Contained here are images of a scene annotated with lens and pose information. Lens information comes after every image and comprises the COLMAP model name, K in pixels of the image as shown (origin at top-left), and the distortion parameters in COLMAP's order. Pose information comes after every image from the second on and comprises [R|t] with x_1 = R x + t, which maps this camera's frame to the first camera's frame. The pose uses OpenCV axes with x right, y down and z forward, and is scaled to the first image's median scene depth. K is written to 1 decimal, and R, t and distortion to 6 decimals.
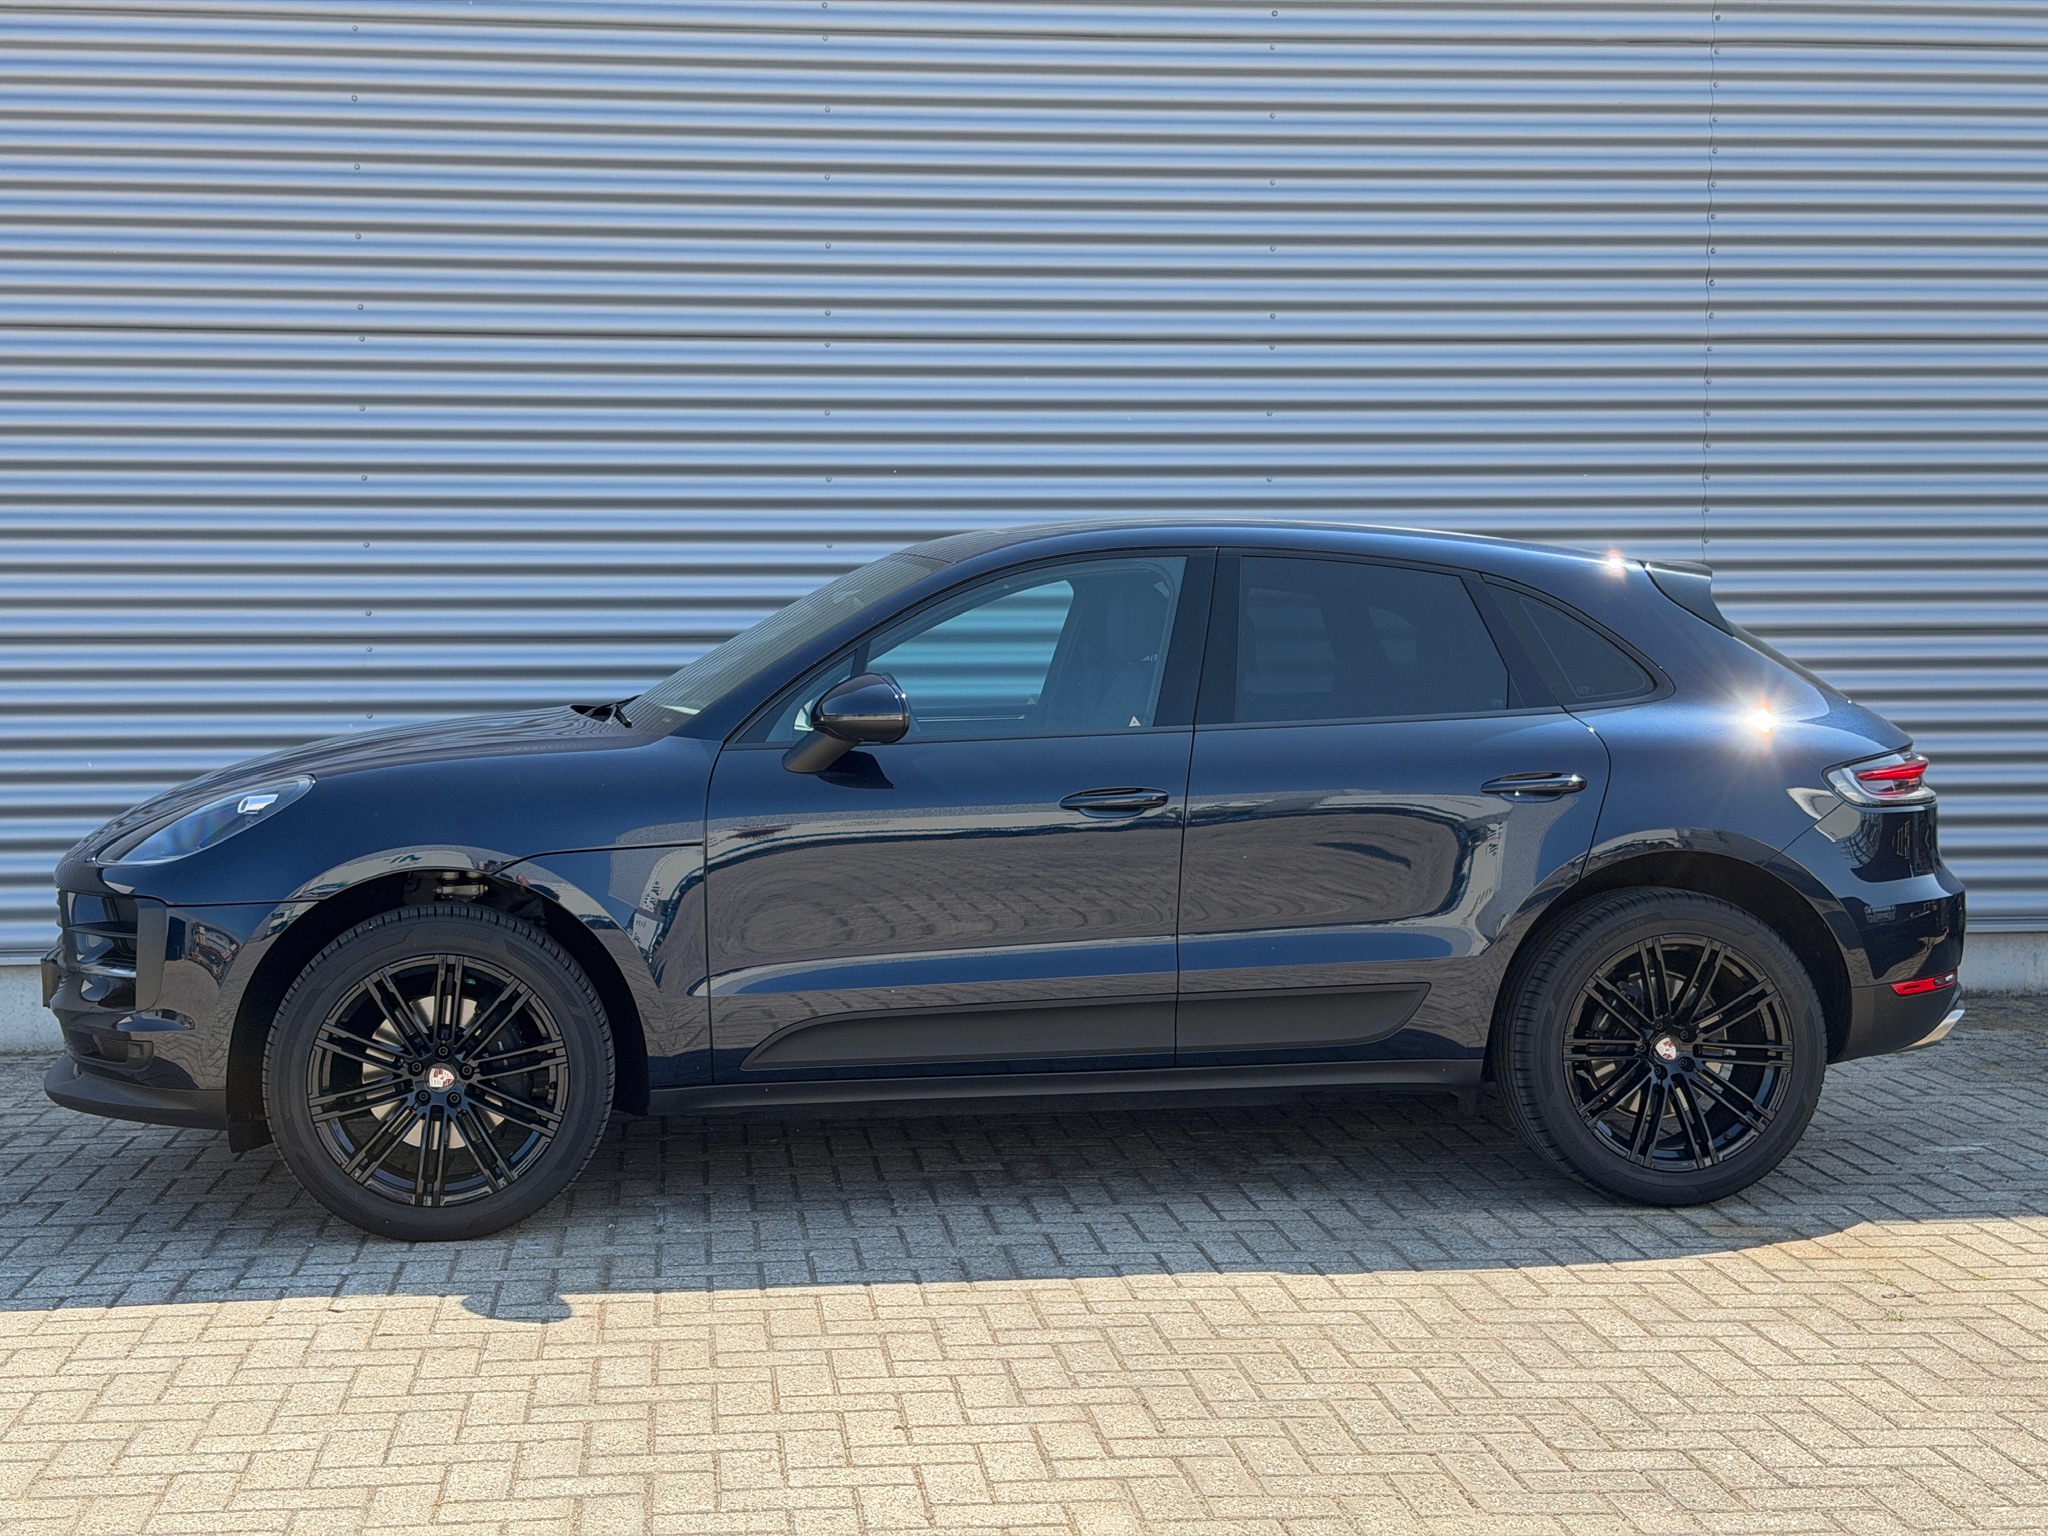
lens RADIAL K [[2884.9, 0, 1073.3], [0, 2884.9, 765.1], [0, 0, 1]] dist [0.128154, -0.022675]
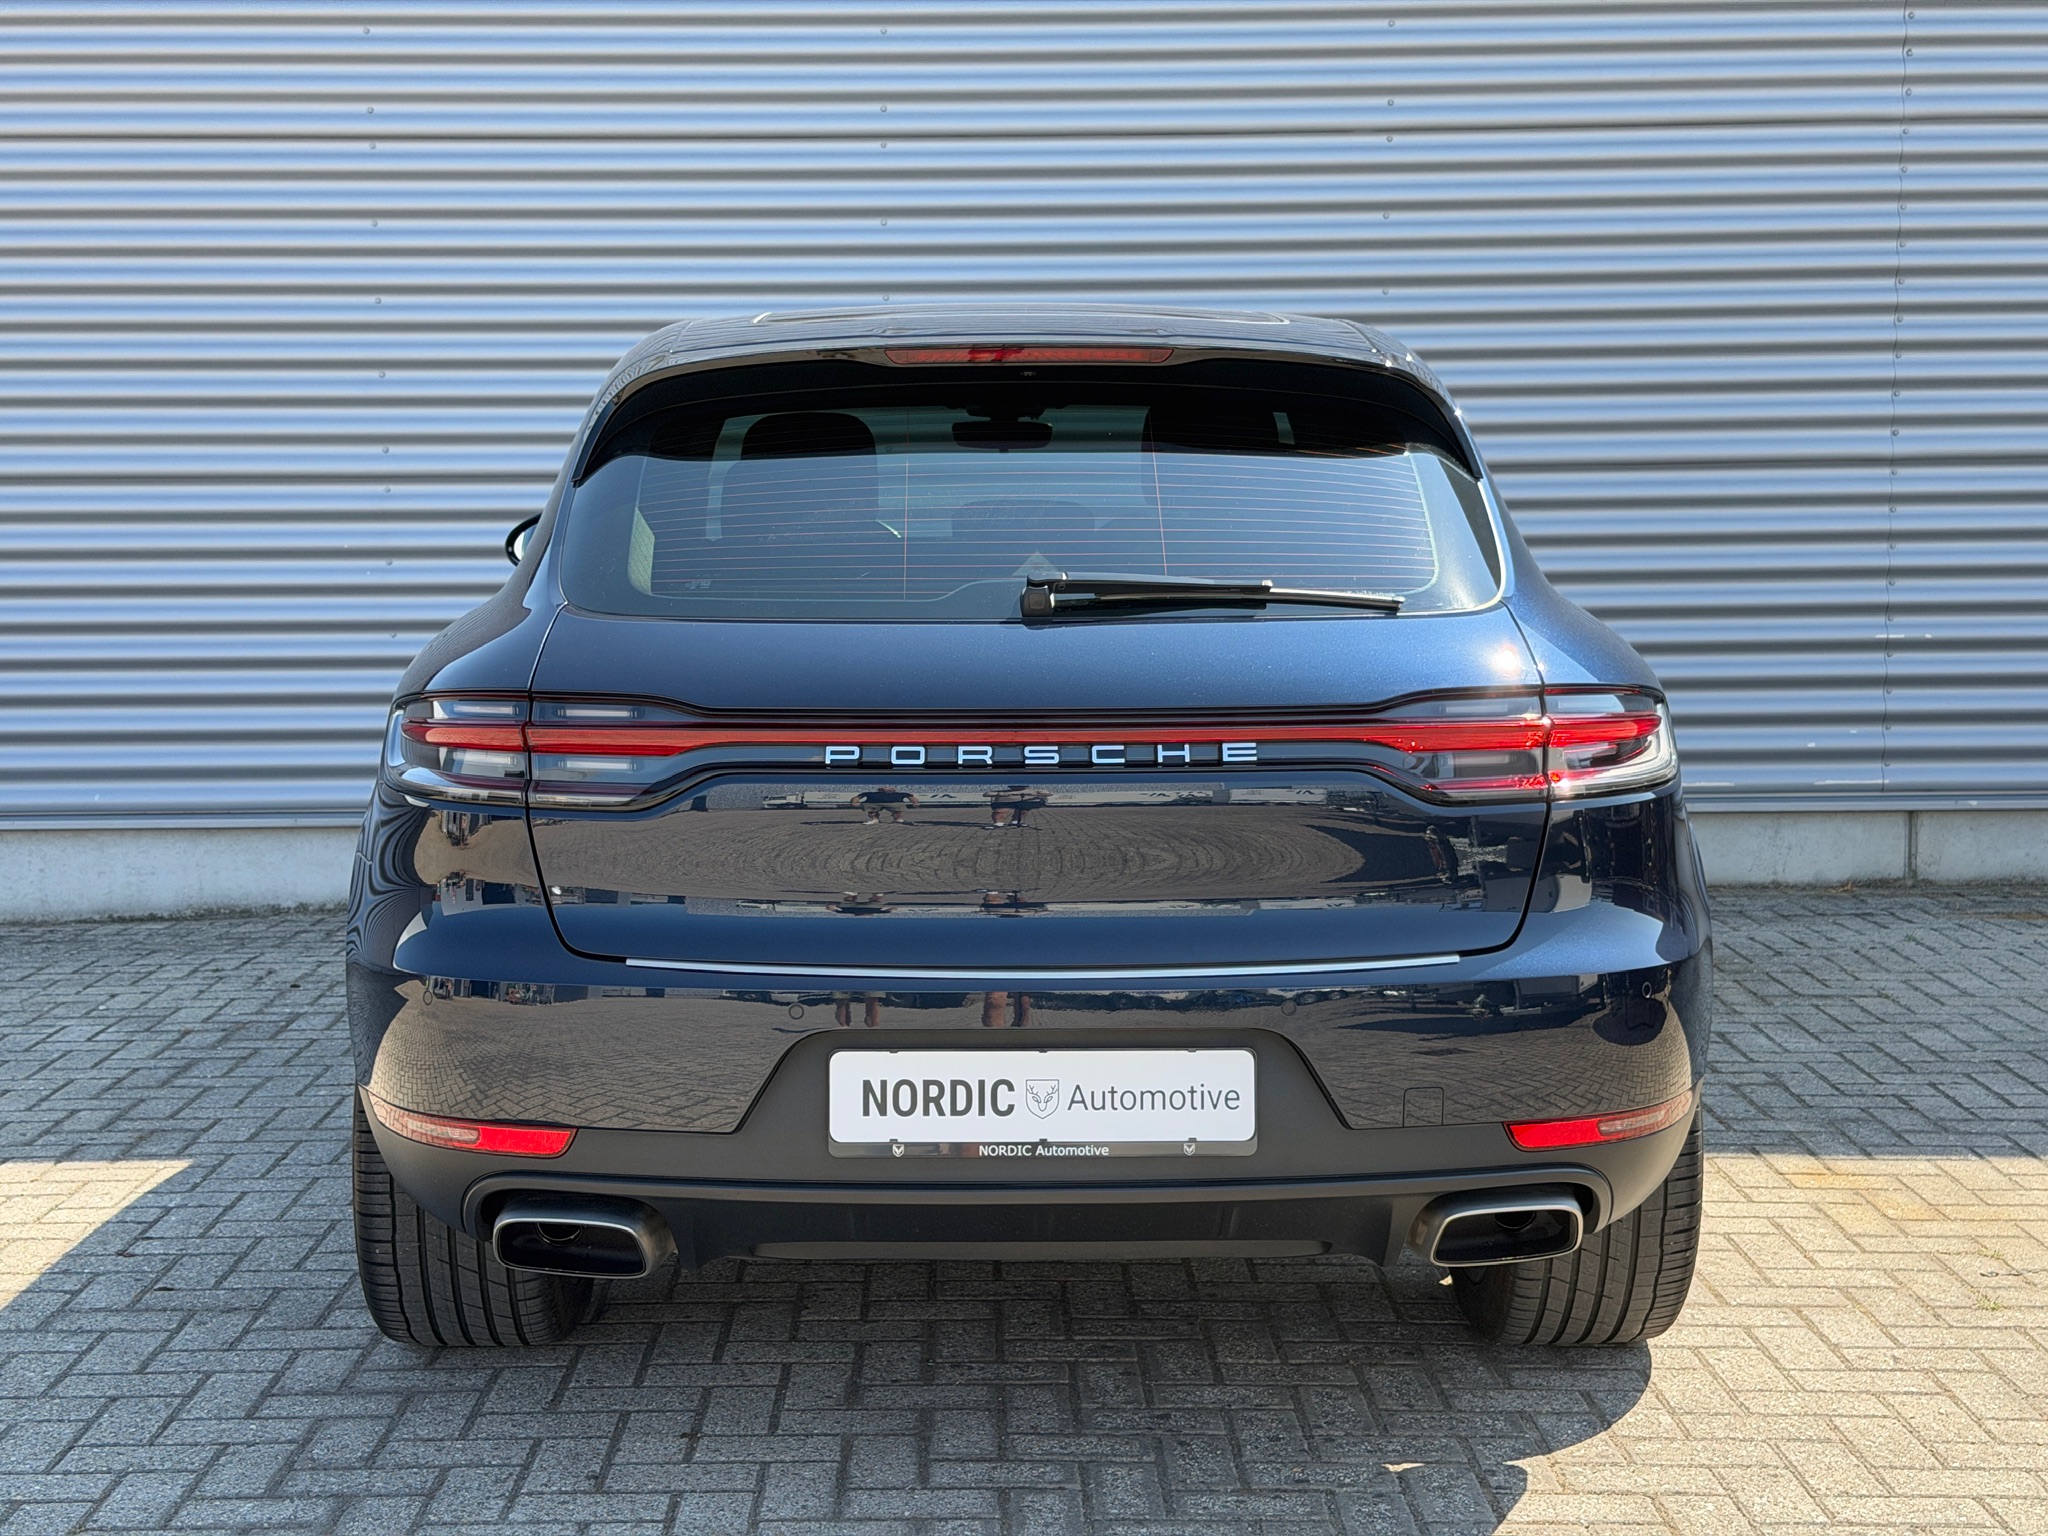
lens RADIAL K [[2904.1, 0, 1048.2], [0, 2904.1, 767.4], [0, 0, 1]] dist [0.143013, -0.217559]
pose [[0.994176, 0.005462, -0.107627, 0.065919], [0.000412, 0.998515, 0.054477, -0.002533], [0.107764, -0.054204, 0.992698, 0.102846]]
